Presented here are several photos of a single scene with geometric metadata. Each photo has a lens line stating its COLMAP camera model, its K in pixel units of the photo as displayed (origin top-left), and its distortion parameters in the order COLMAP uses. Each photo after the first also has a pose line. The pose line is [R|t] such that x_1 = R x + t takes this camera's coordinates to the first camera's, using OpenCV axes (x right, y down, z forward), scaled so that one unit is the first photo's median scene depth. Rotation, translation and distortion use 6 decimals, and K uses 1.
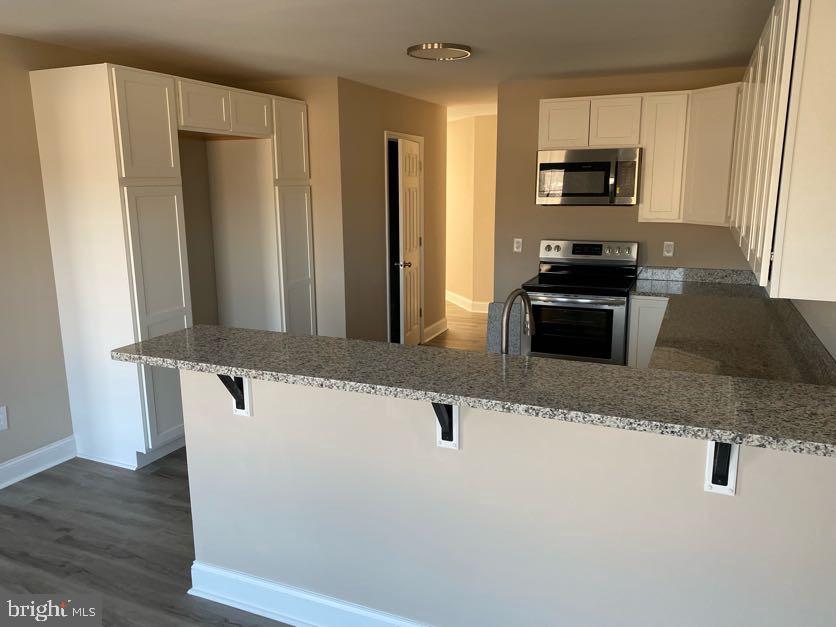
lens RADIAL K [[652.2, 0, 415.9], [0, 652.2, 309.5], [0, 0, 1]] dist [0.022031, -0.002597]
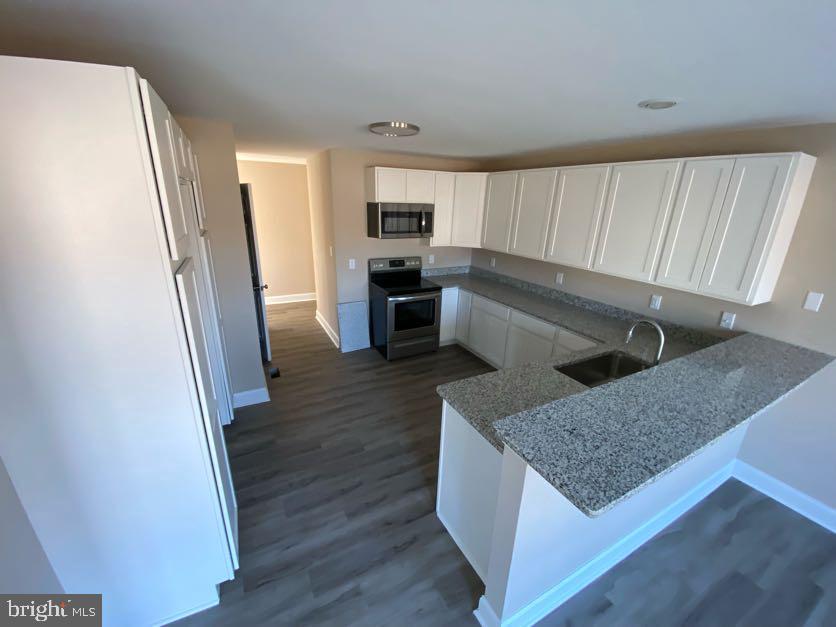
lens RADIAL K [[339.0, 0, 418.0], [0, 339.0, 313.5], [0, 0, 1]] dist [0.024063, -0.020501]
pose [[0.628954, -0.219810, 0.745721, -0.413655], [0.117472, 0.975055, 0.188331, -0.134574], [-0.768516, -0.030850, 0.639086, 0.434428]]
